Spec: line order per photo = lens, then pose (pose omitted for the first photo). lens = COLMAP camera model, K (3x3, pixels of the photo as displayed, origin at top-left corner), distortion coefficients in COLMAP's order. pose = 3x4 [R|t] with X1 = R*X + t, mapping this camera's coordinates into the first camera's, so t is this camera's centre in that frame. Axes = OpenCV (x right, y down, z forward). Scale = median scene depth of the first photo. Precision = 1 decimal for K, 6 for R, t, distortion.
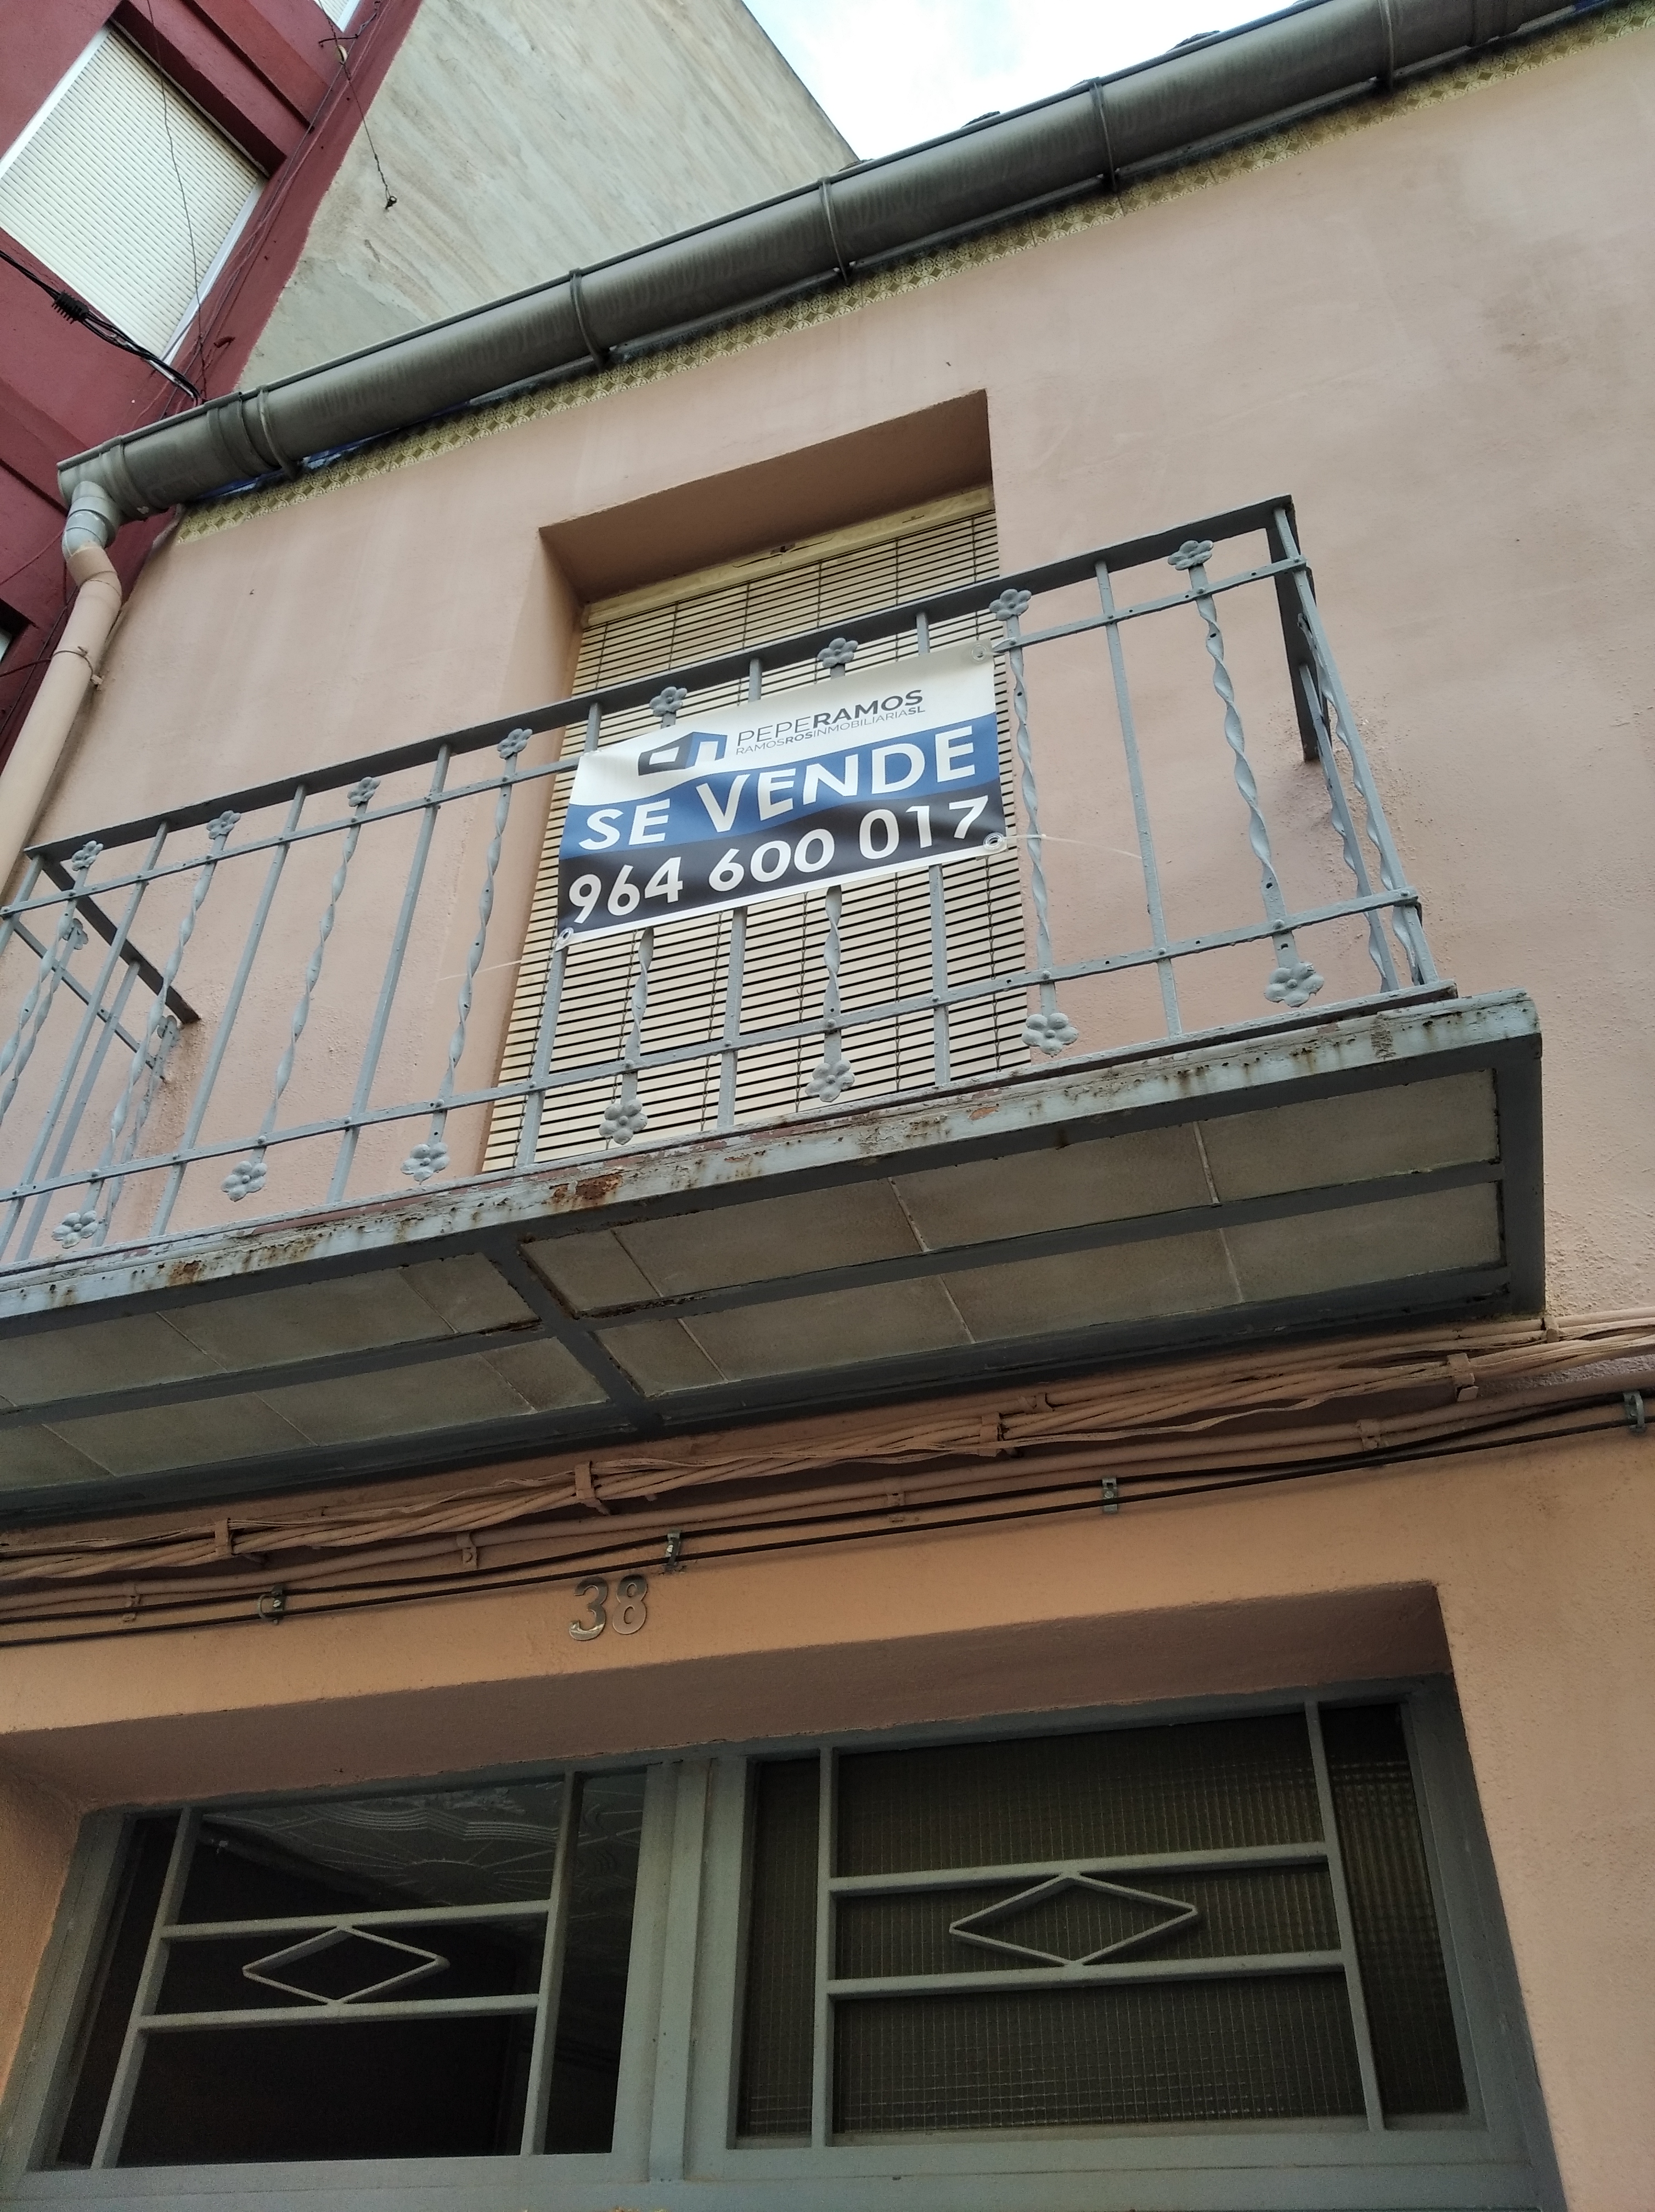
lens RADIAL K [[1668.8, 0, 828.4], [0, 1668.8, 1134.0], [0, 0, 1]] dist [0.097582, -0.198418]
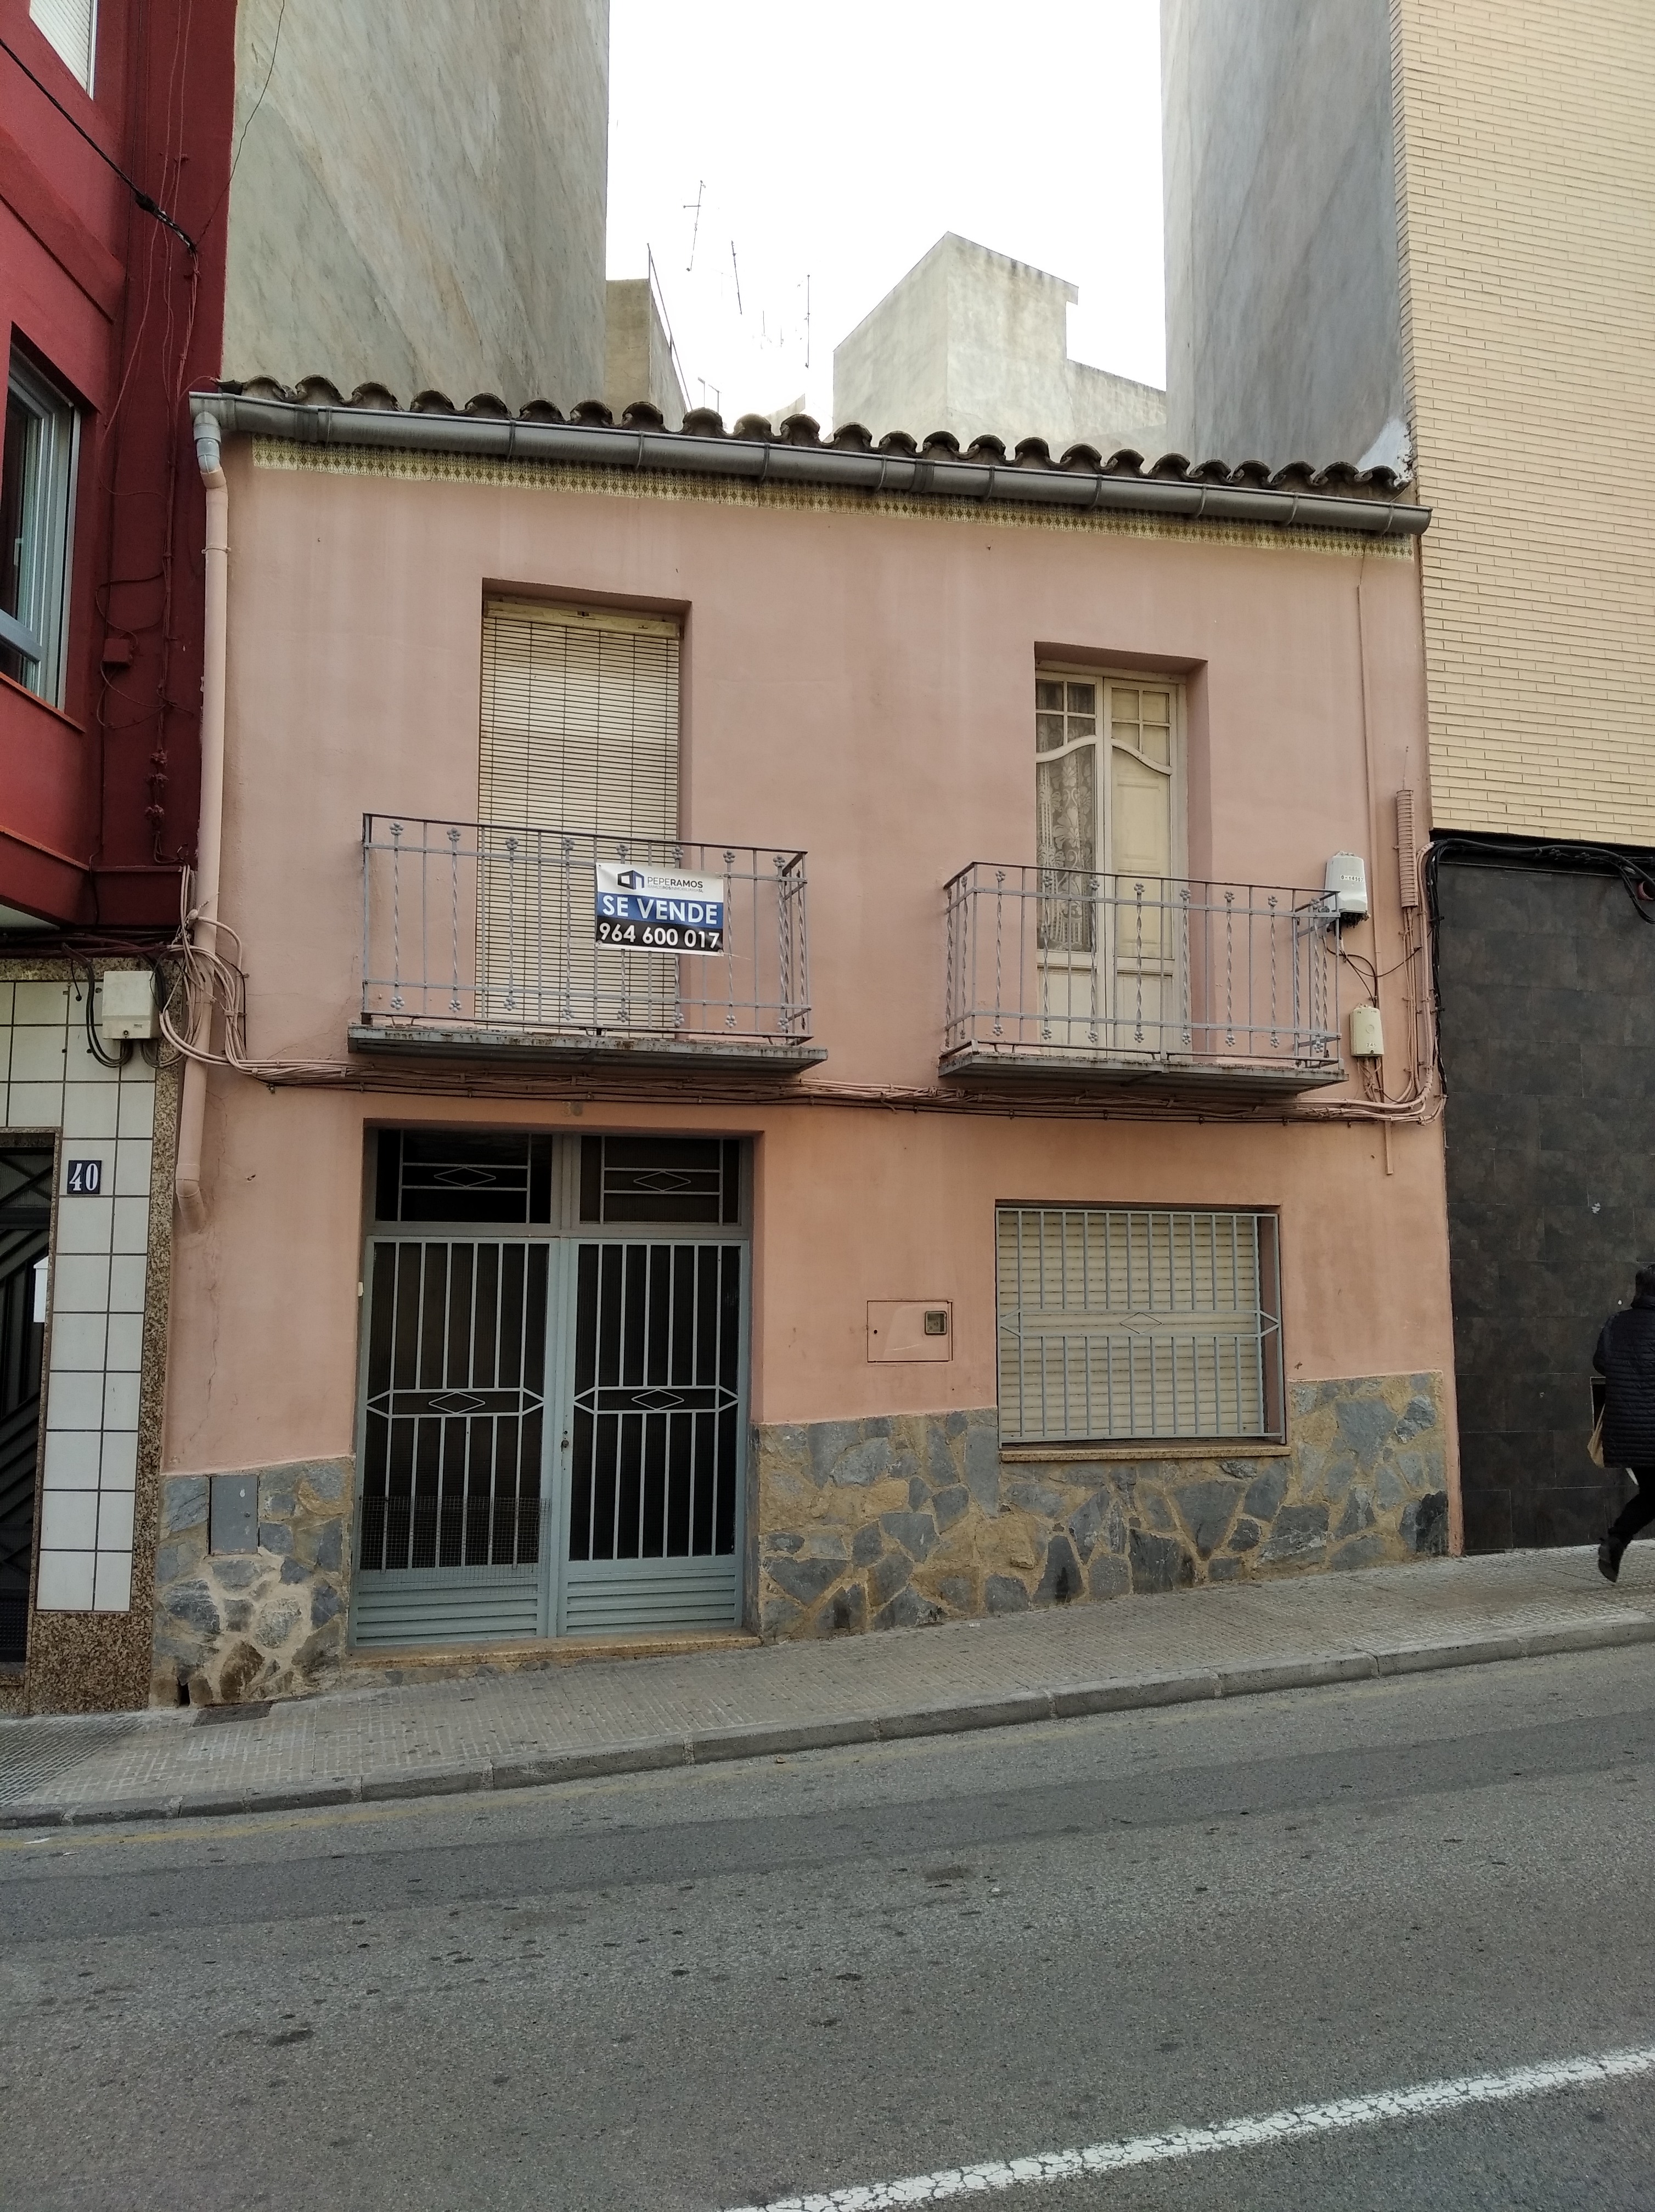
lens RADIAL K [[1612.5, 0, 827.5], [0, 1612.5, 1106.0], [0, 0, 1]] dist [0.103353, 0.000031]
pose [[0.833442, 0.050961, 0.550252, -1.702623], [-0.333181, 0.840738, 0.426790, -1.524257], [-0.440868, -0.539039, 0.717686, -1.955336]]
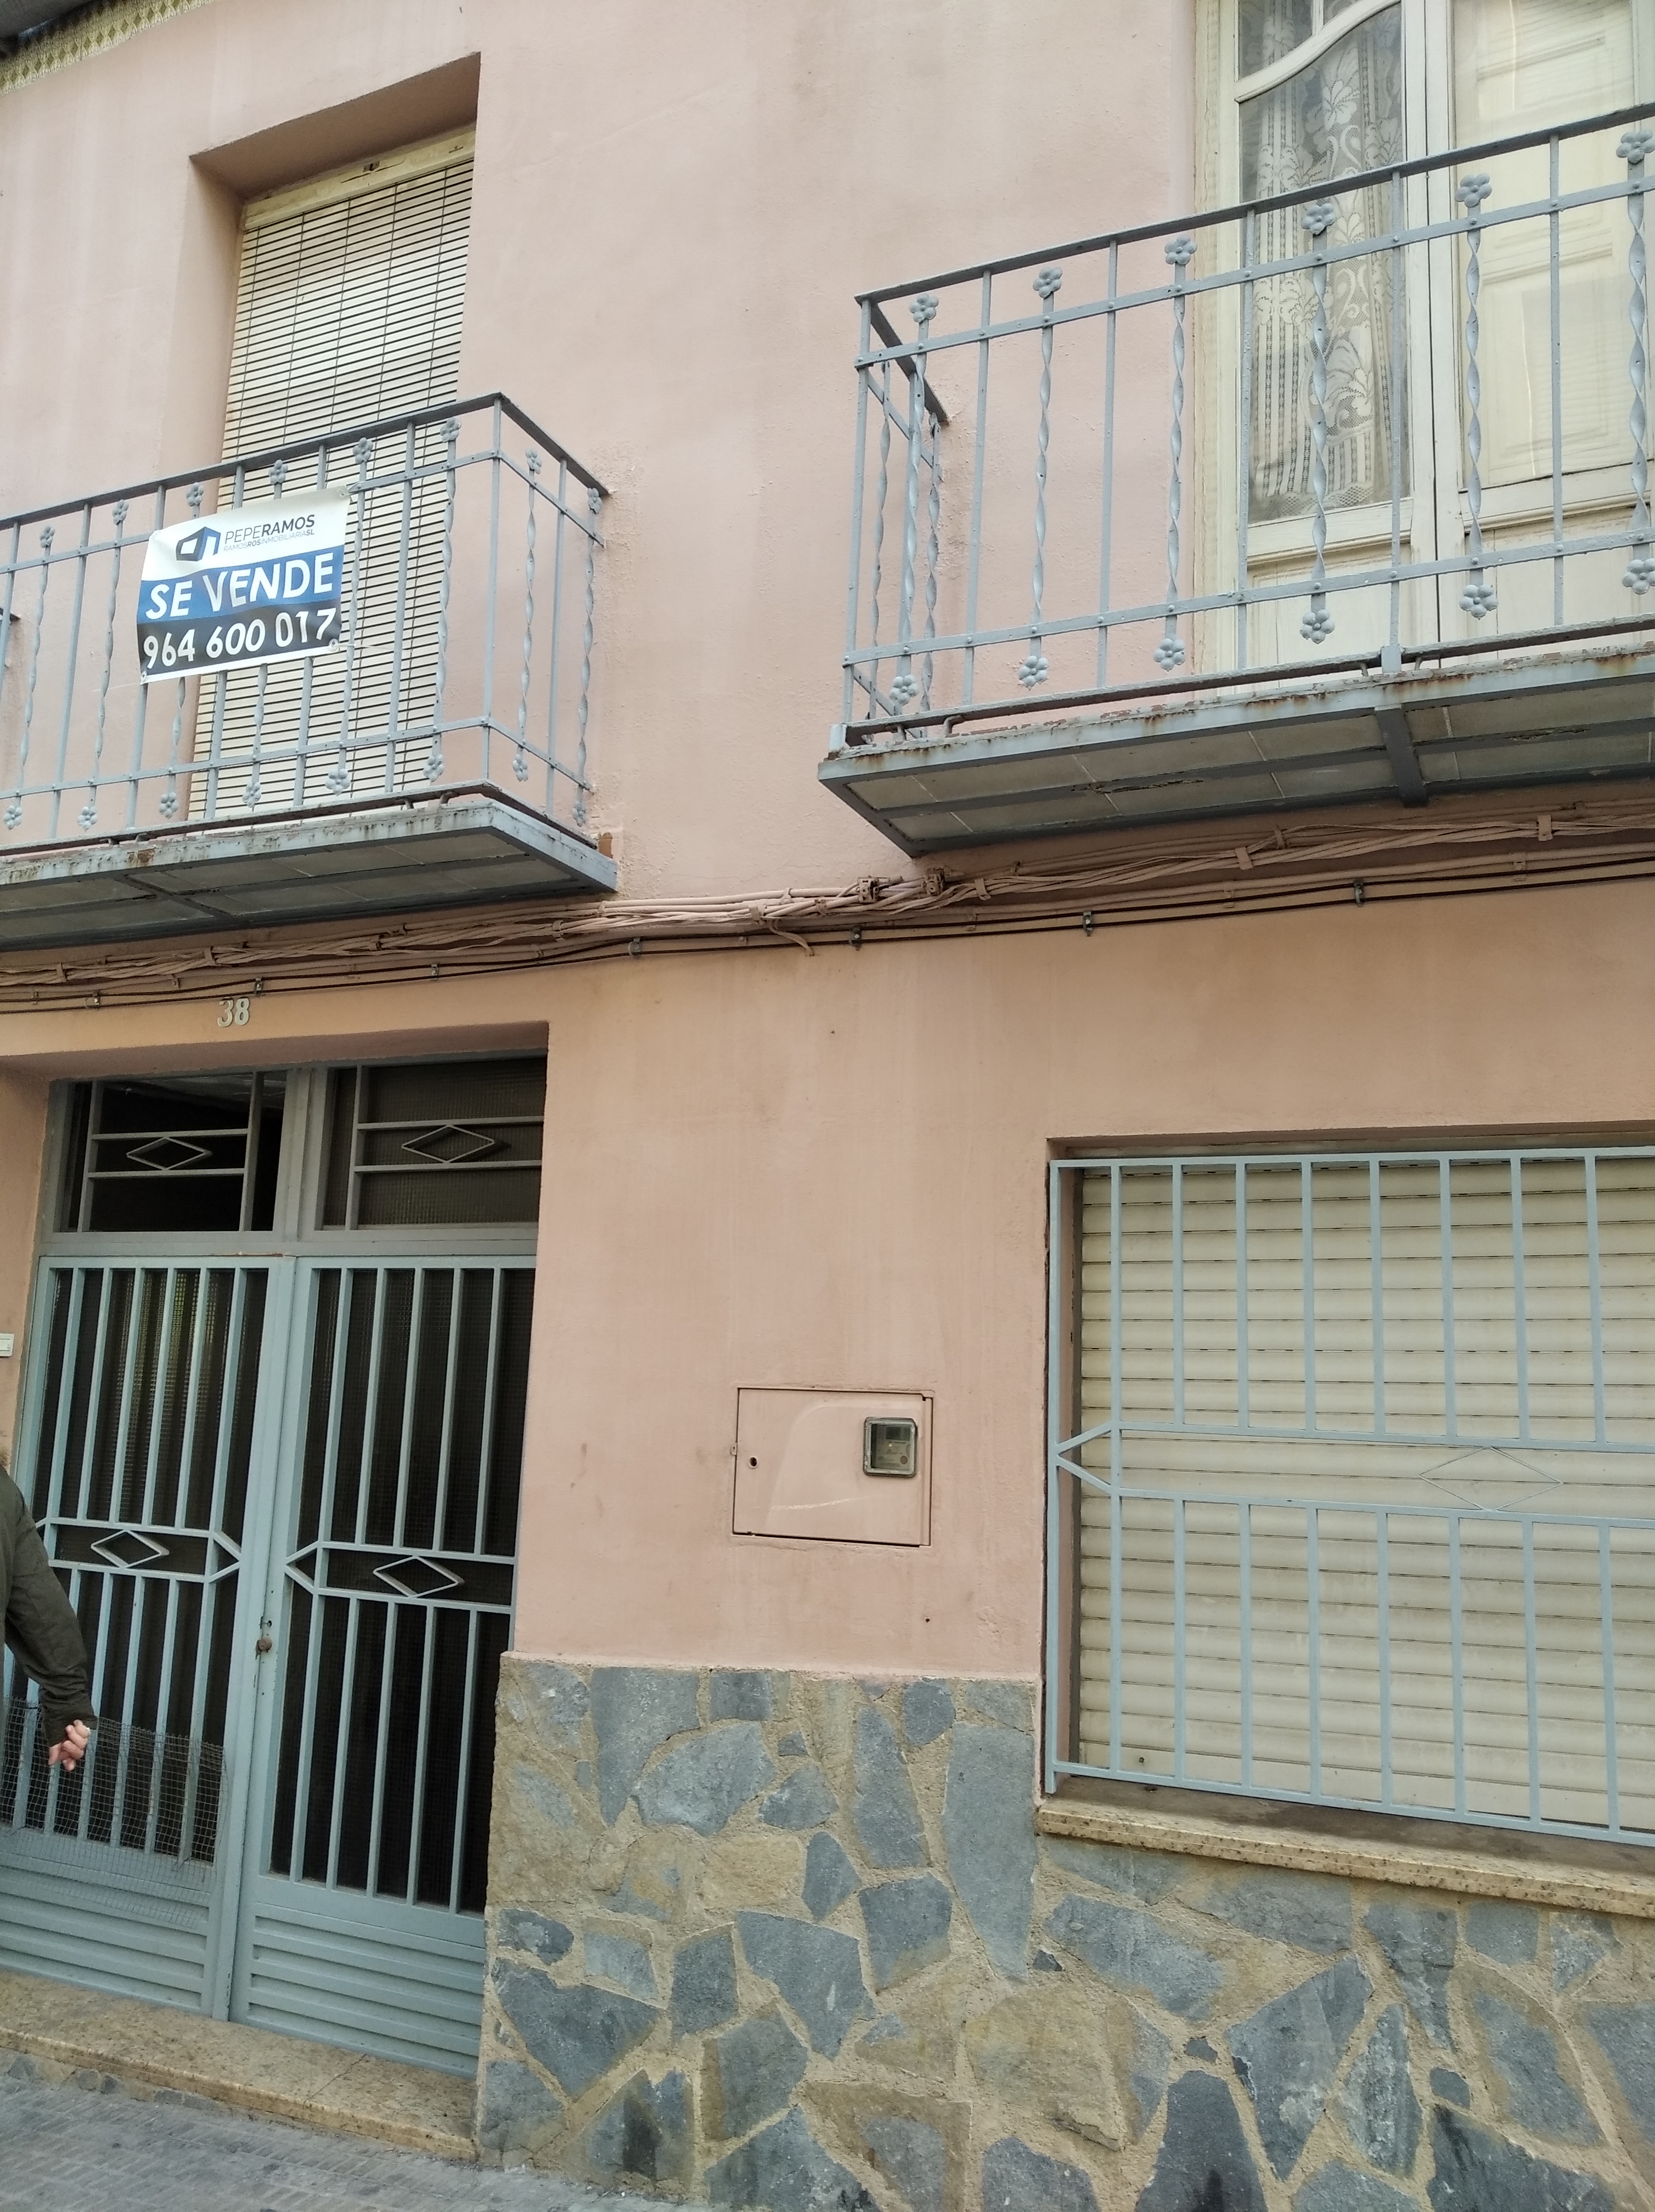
lens RADIAL K [[1668.1, 0, 827.5], [0, 1668.1, 1106.0], [0, 0, 1]] dist [0.008694, -0.000814]
pose [[0.995270, -0.004705, -0.097031, 0.804607], [0.051416, 0.872975, 0.485048, -0.585561], [0.082423, -0.487743, 0.869088, -0.802907]]
